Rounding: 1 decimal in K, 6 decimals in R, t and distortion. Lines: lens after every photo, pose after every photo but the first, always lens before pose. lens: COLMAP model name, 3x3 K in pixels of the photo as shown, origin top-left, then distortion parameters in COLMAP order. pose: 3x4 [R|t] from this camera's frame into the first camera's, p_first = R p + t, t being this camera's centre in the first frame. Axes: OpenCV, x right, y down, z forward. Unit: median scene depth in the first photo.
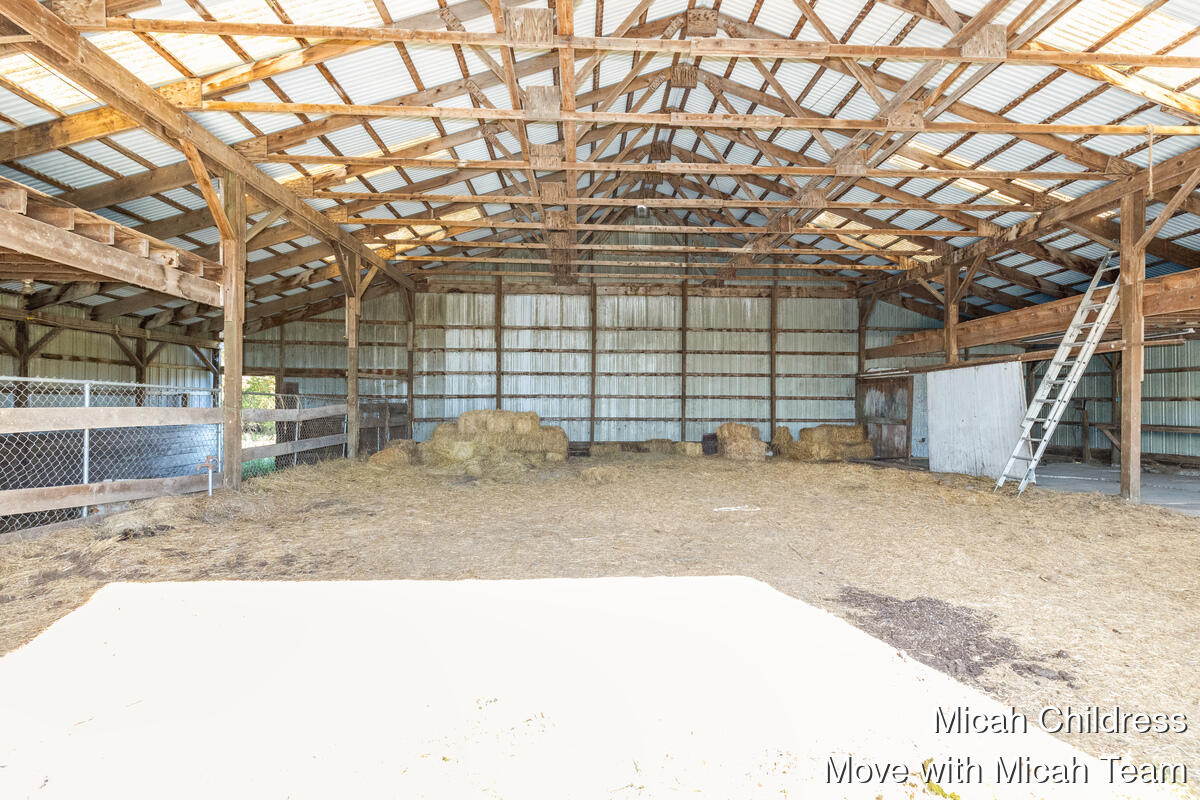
lens RADIAL K [[553.8, 0, 600.0], [0, 553.8, 407.2], [0, 0, 1]] dist [0.000142, 0.000255]
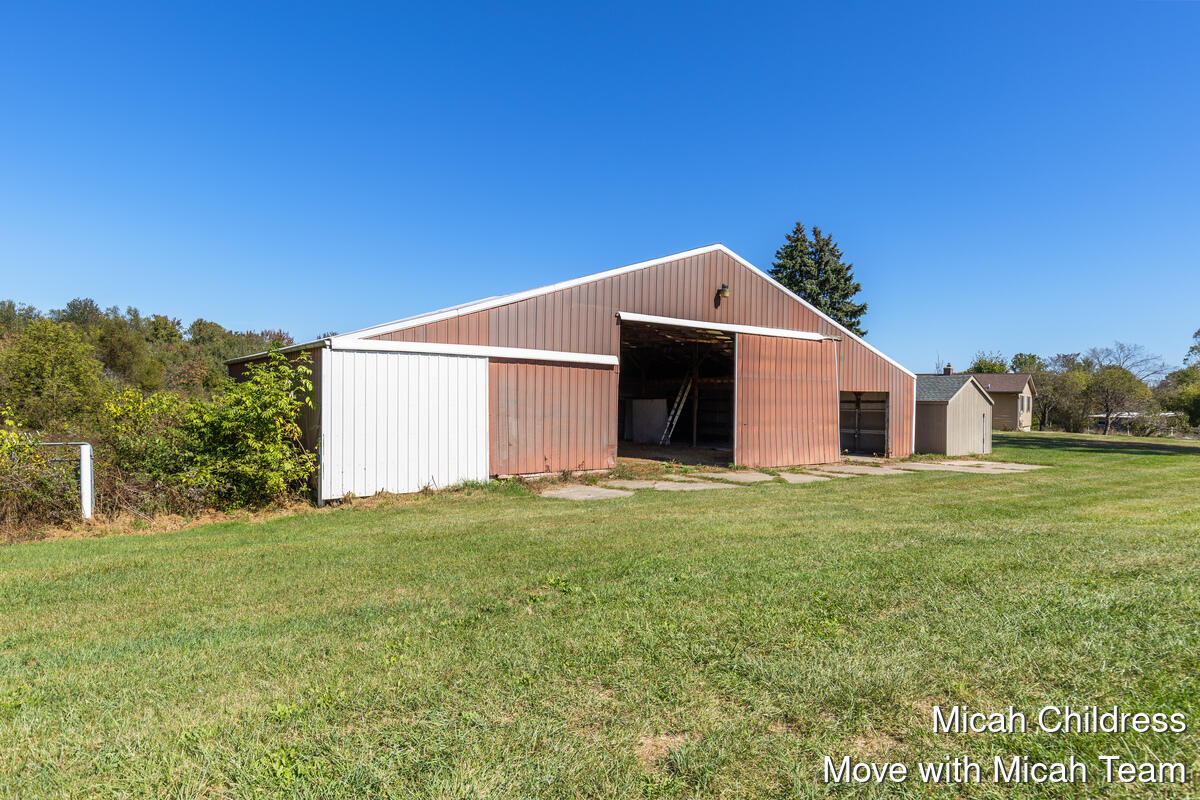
lens RADIAL K [[722.1, 0, 600.9], [0, 722.1, 405.0], [0, 0, 1]] dist [0.004073, 0.000319]
pose [[0.837234, 0.009147, 0.546768, -1.687083], [-0.015399, 0.999858, 0.006854, -0.087335], [-0.546628, -0.014158, 0.837256, -2.089021]]
